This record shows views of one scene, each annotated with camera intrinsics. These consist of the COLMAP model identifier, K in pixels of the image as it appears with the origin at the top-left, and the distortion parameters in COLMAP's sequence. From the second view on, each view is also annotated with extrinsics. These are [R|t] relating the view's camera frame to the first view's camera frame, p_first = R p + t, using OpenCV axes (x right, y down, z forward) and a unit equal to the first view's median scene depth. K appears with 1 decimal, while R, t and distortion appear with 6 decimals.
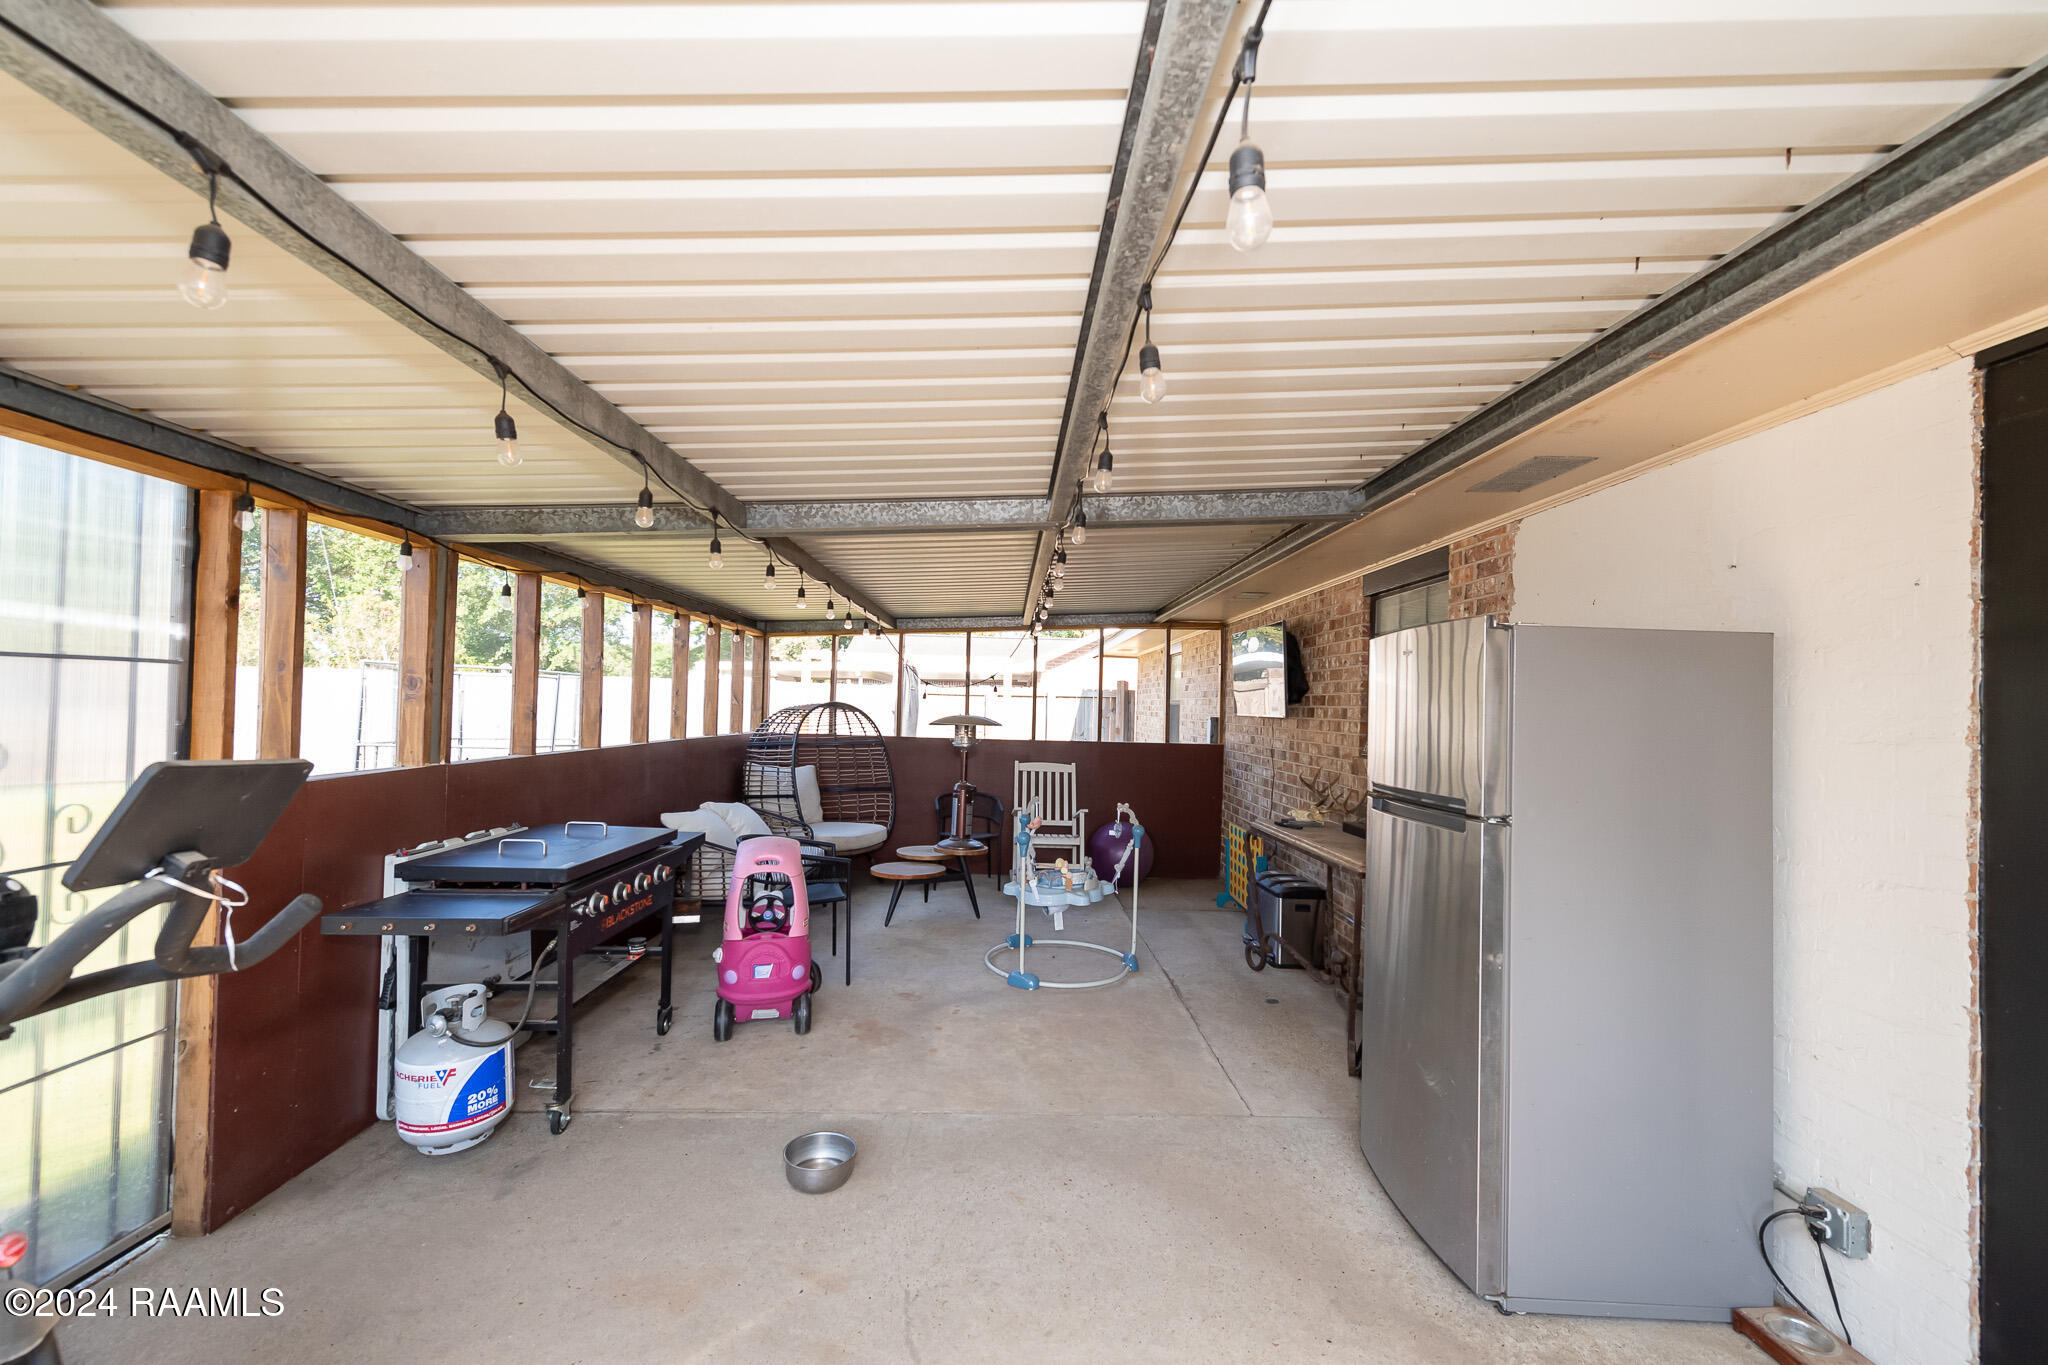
lens RADIAL K [[852.5, 0, 1024.0], [0, 852.5, 682.5], [0, 0, 1]] dist [0.002921, 0.000042]
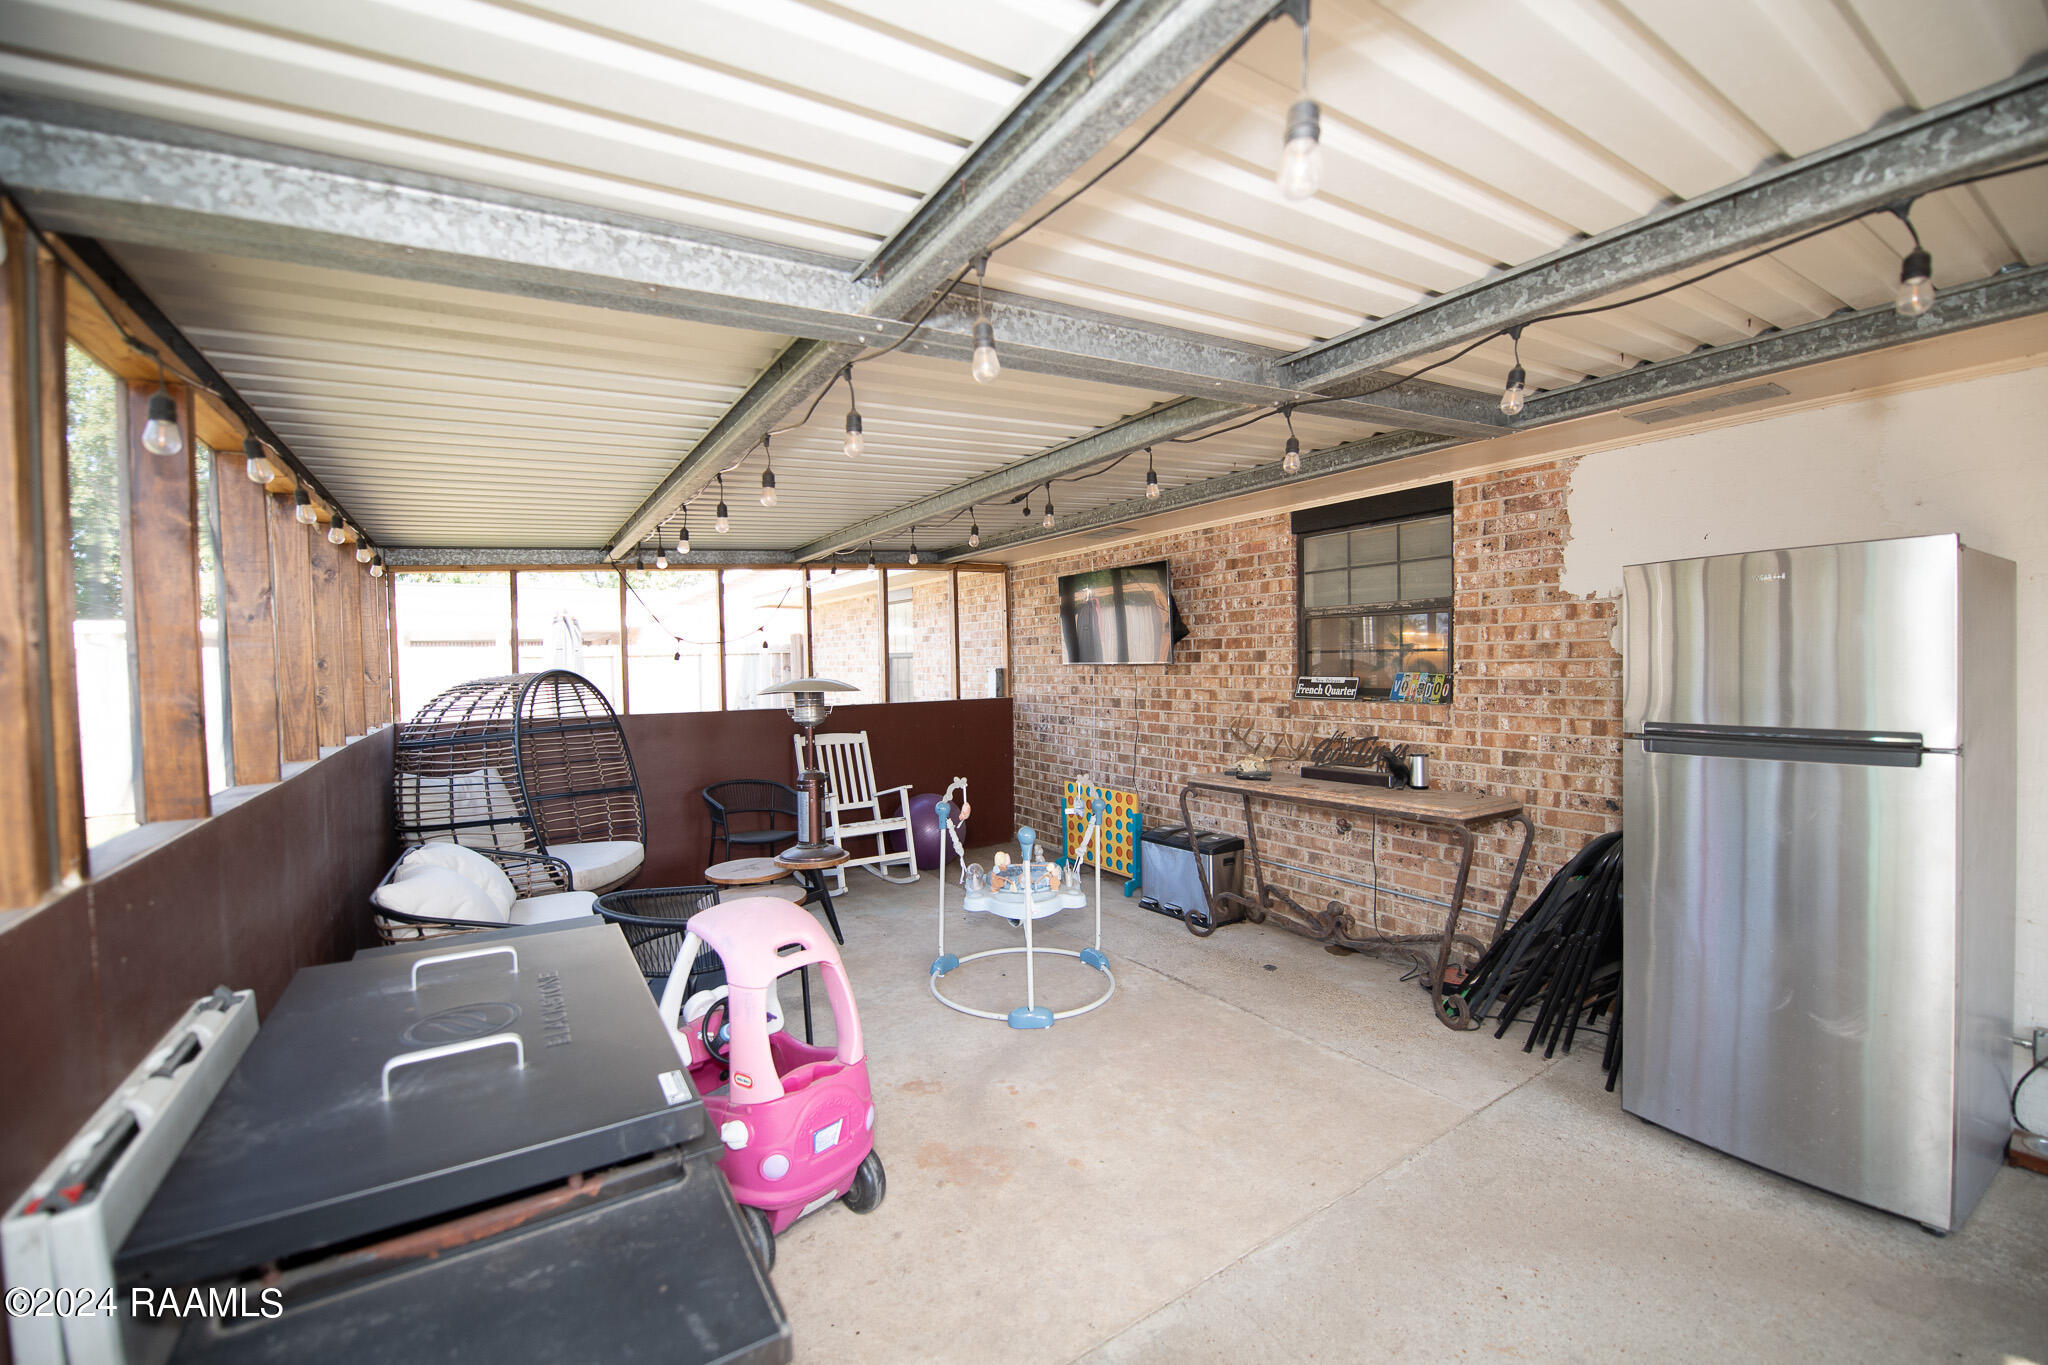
lens RADIAL K [[828.7, 0, 1024.0], [0, 828.7, 682.5], [0, 0, 1]] dist [-0.026102, -0.000029]
pose [[0.844519, -0.053849, 0.532811, -0.377959], [0.024545, 0.997778, 0.061937, 0.001856], [-0.534962, -0.039229, 0.843965, 0.380761]]
